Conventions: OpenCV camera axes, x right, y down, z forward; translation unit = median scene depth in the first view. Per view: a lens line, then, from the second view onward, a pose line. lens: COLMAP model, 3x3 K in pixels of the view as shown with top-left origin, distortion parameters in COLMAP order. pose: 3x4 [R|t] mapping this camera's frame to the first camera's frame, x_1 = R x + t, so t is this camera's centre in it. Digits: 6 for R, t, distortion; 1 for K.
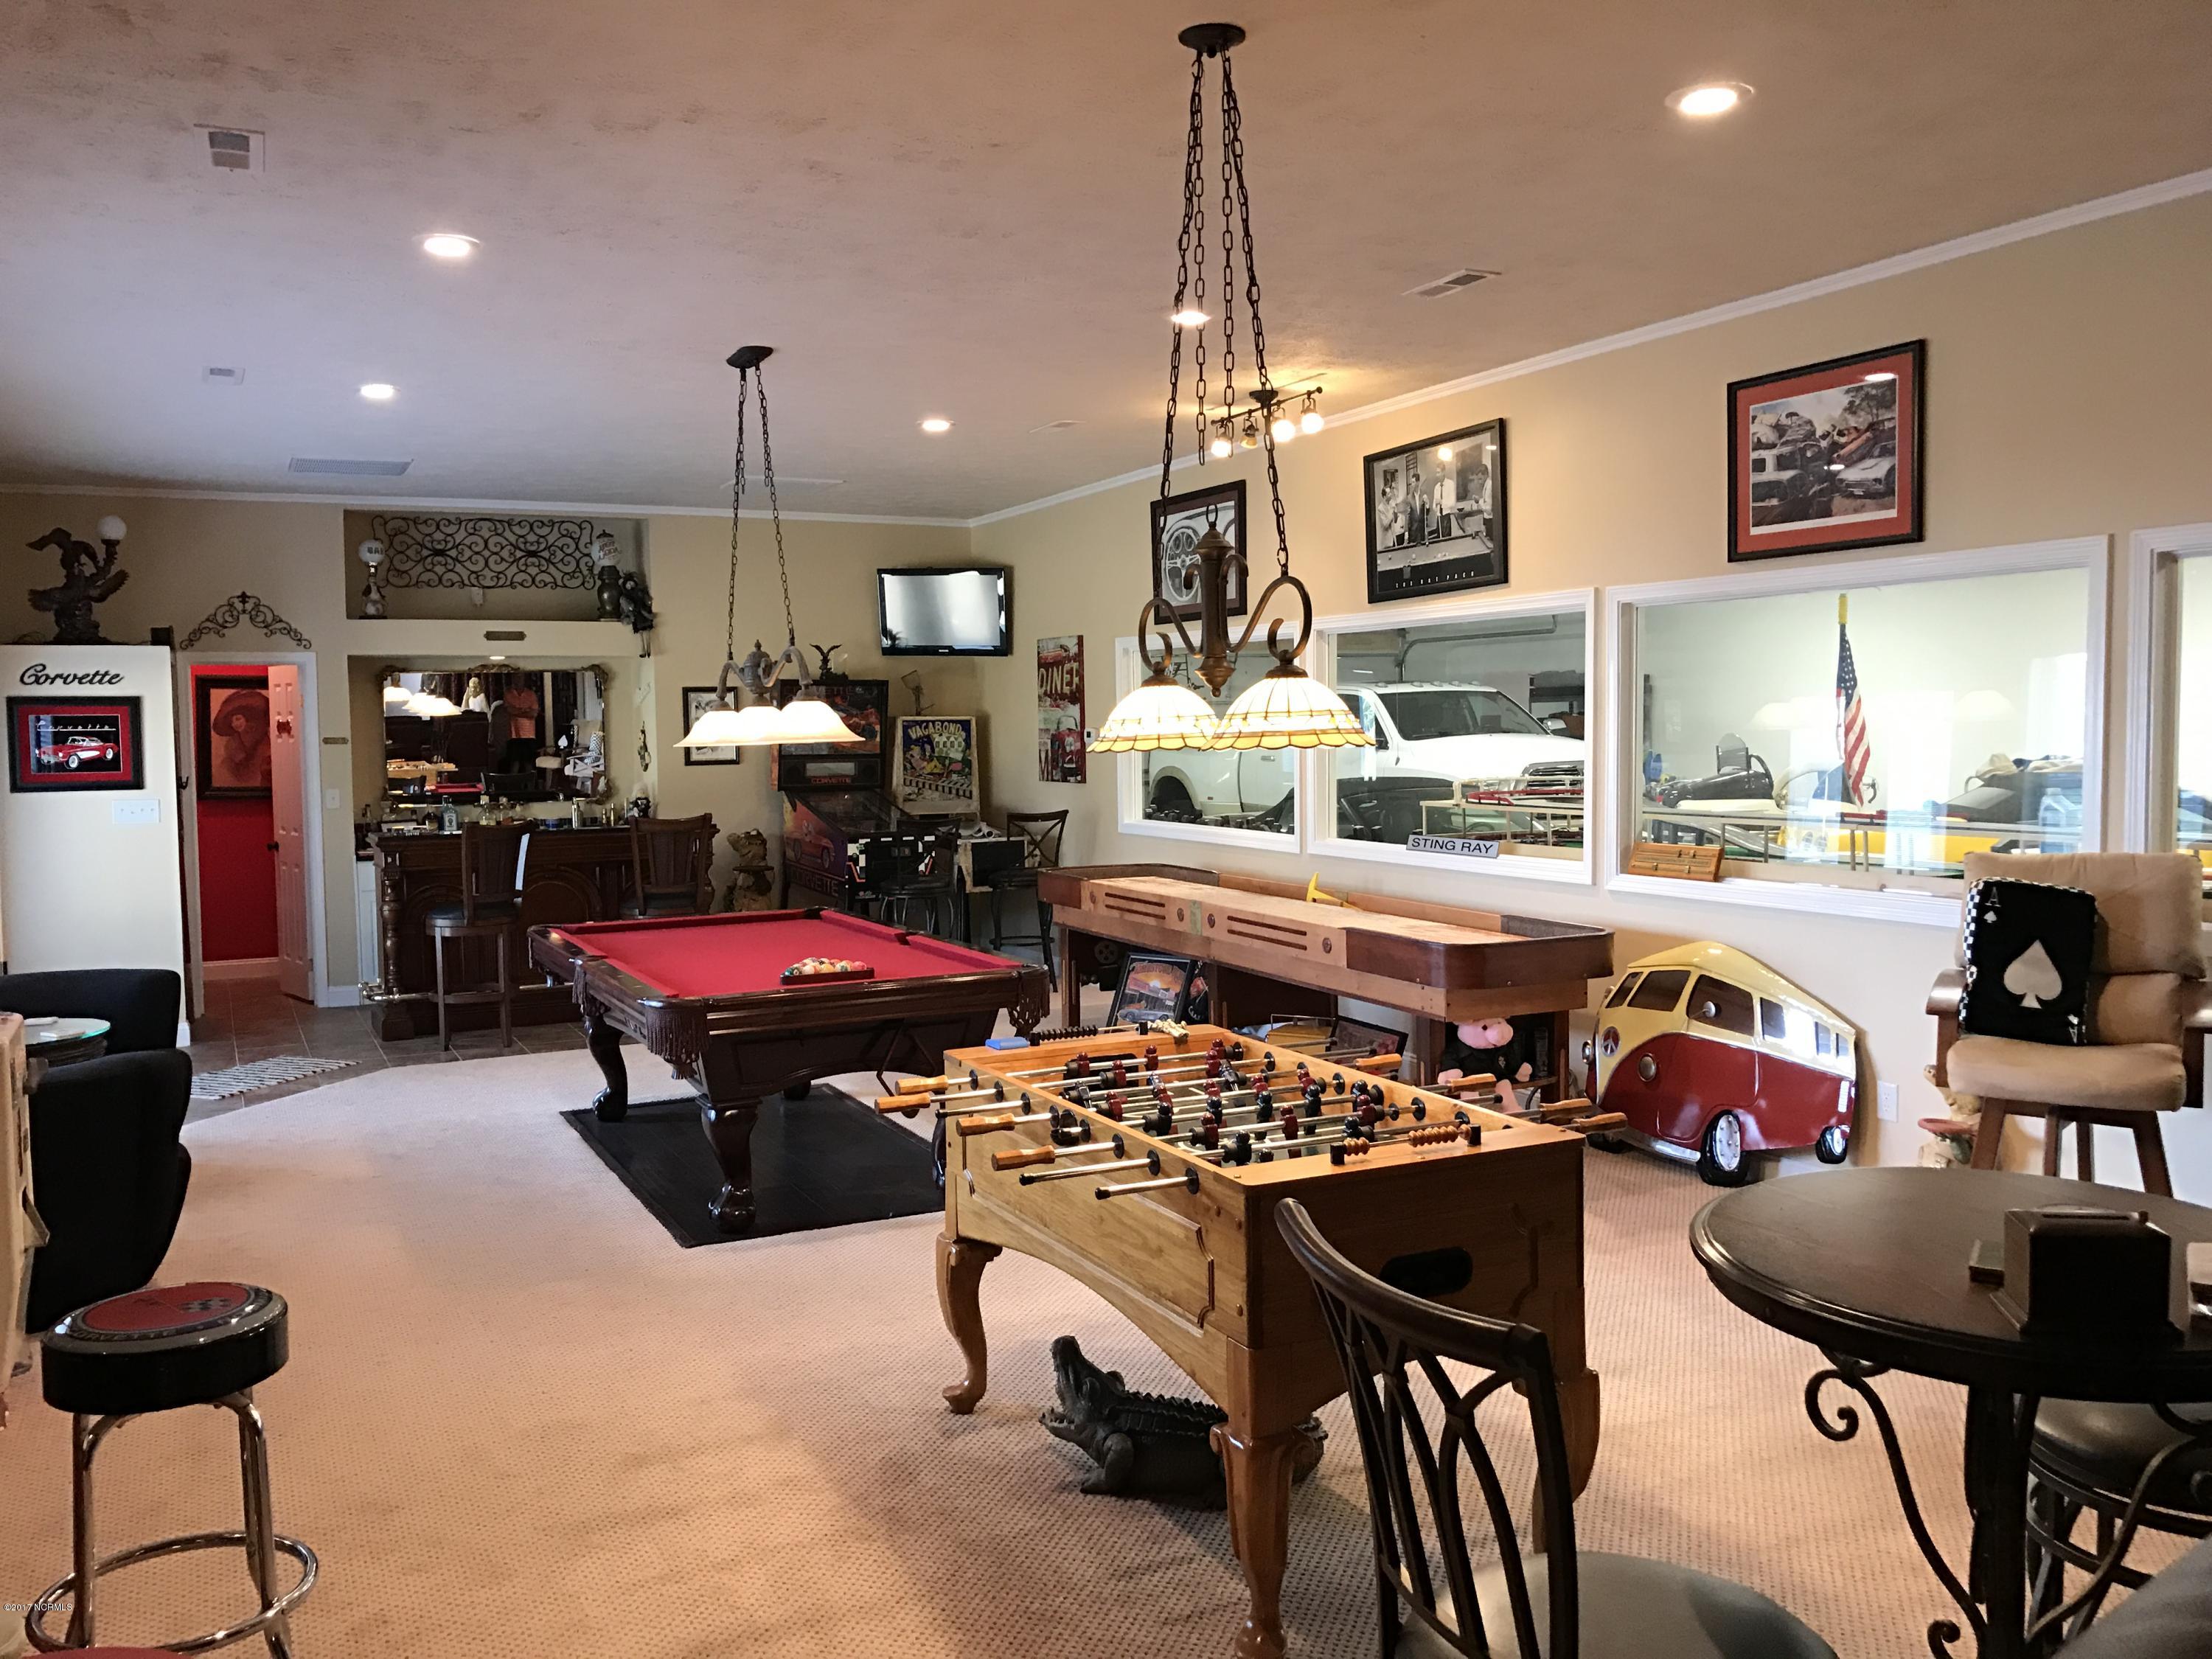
lens RADIAL K [[1826.6, 0, 1103.8], [0, 1826.6, 819.8], [0, 0, 1]] dist [0.015231, -0.007997]
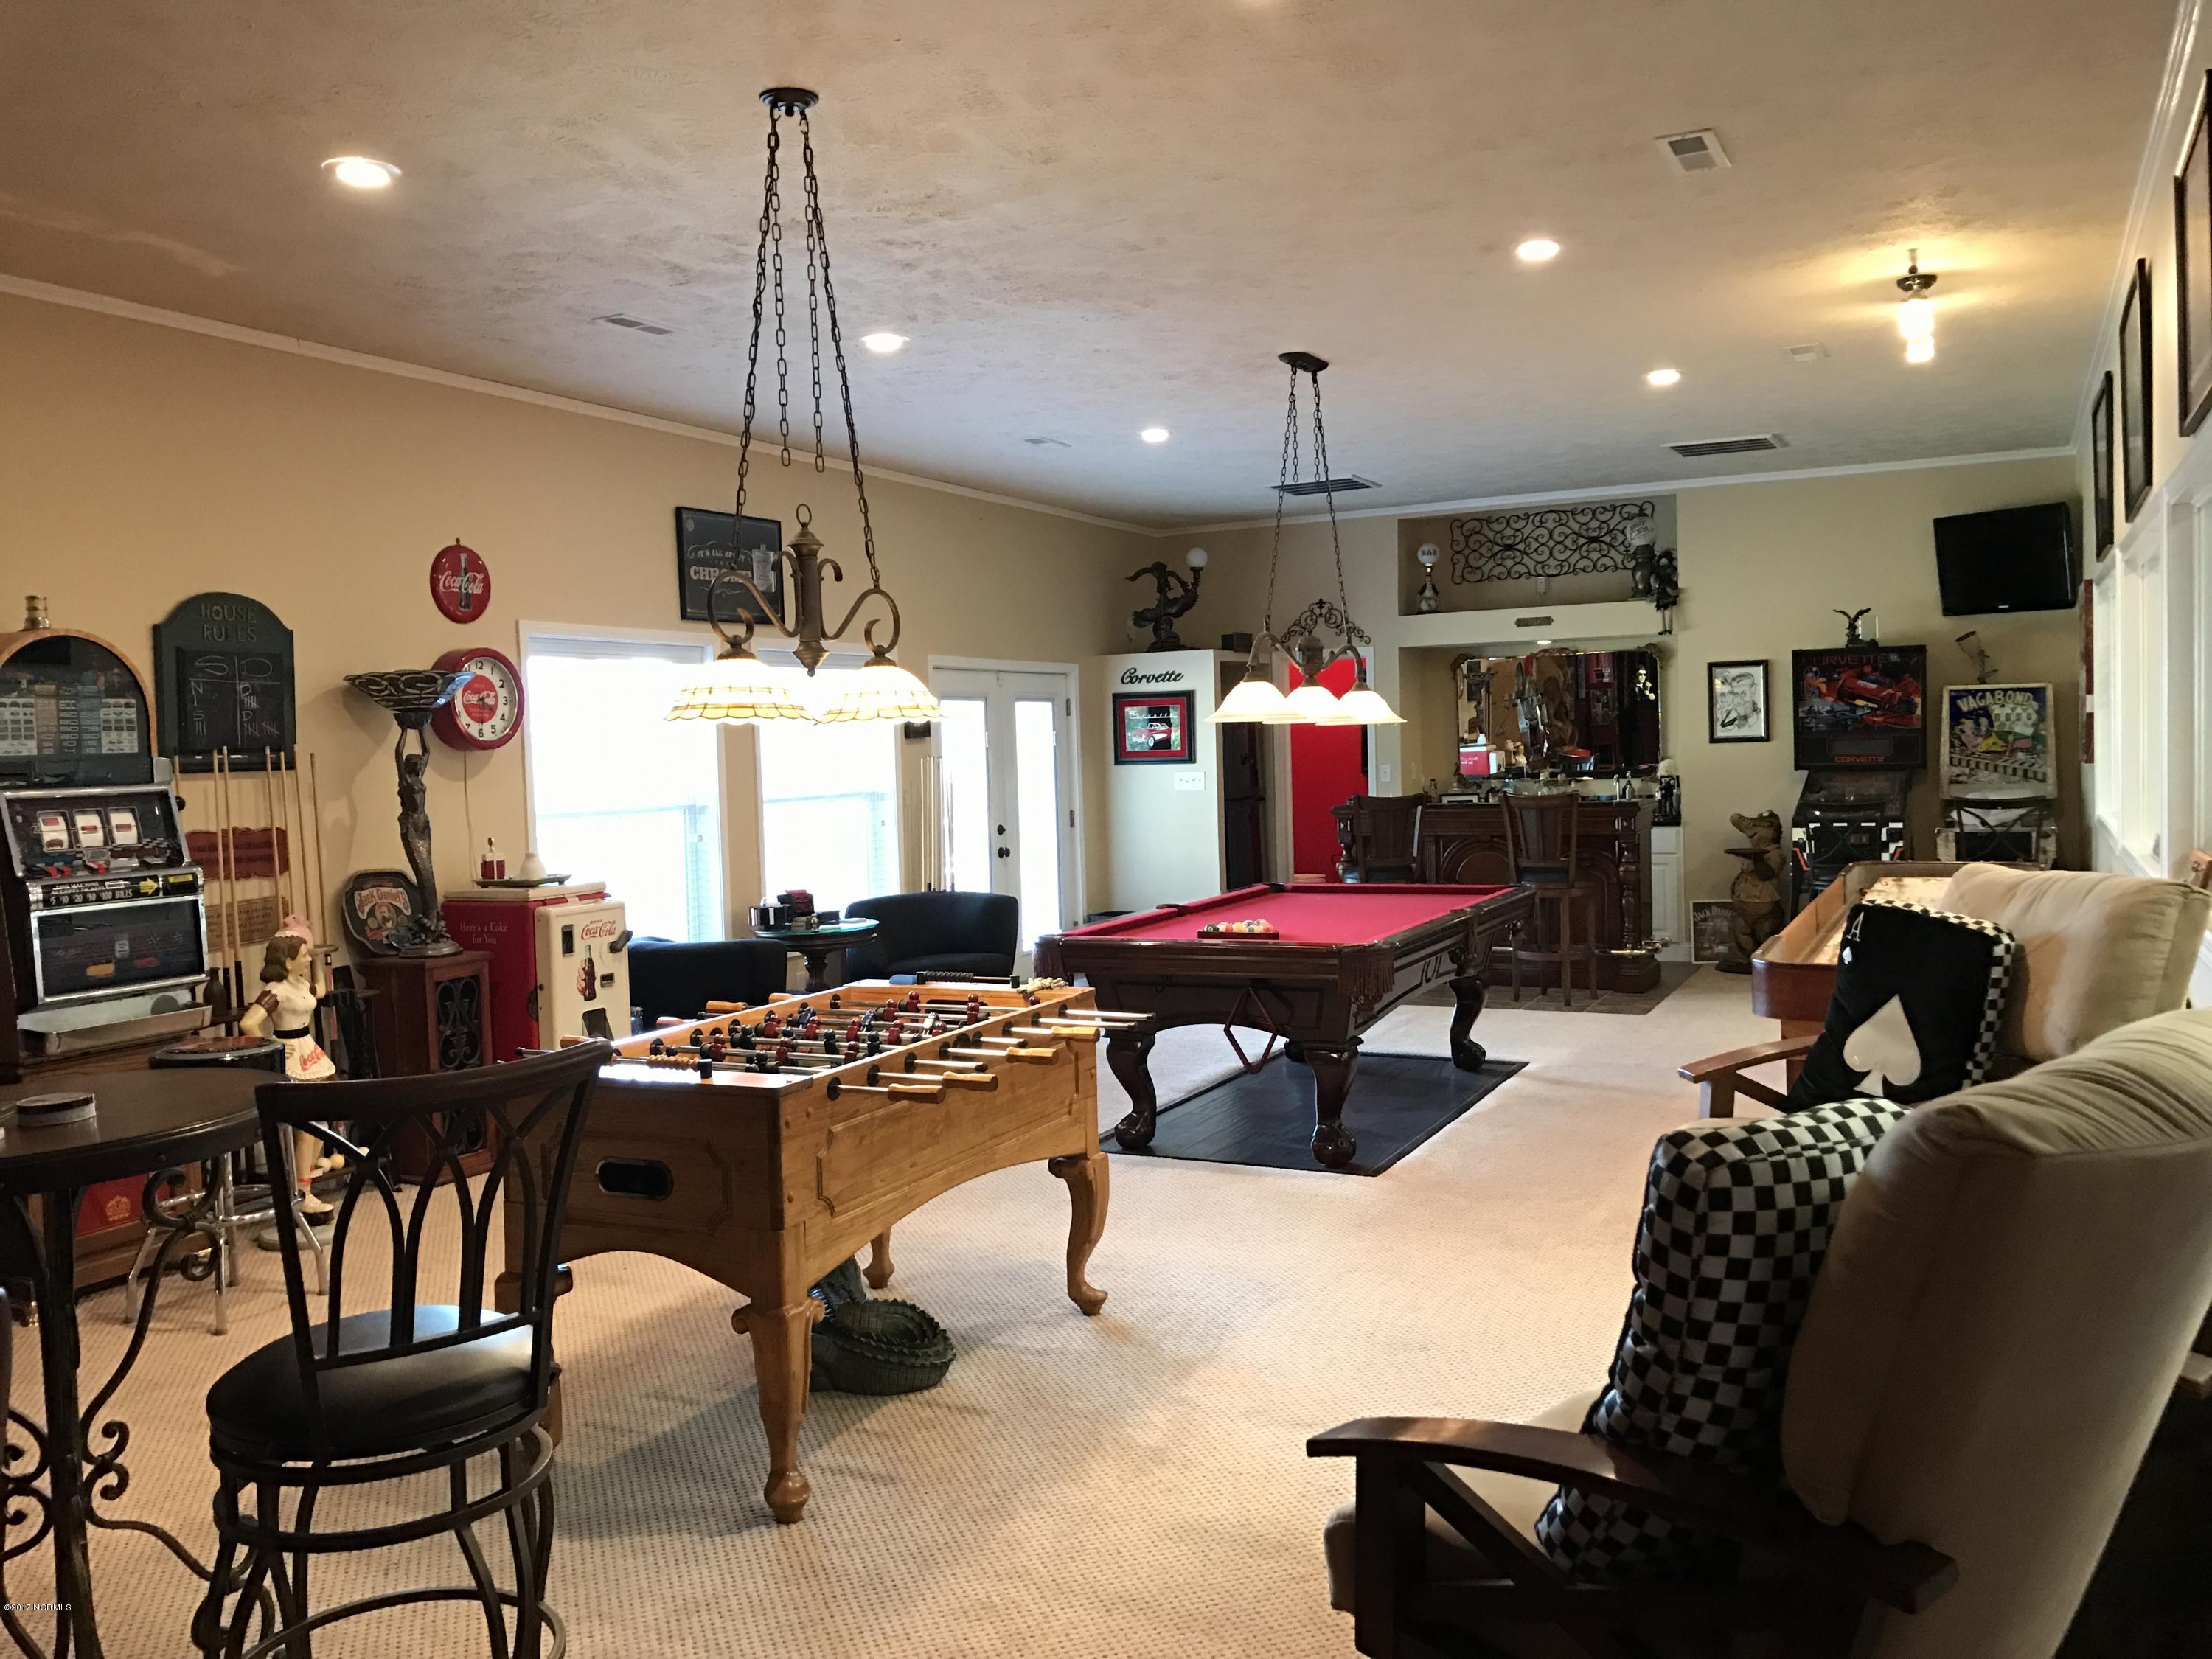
lens RADIAL K [[1826.6, 0, 1097.8], [0, 1826.6, 836.4], [0, 0, 1]] dist [0.015231, -0.007997]
pose [[0.596501, 0.036789, -0.801768, 0.380448], [-0.022027, 0.999323, 0.029467, -0.001745], [0.802310, 0.000083, 0.596908, 0.165274]]
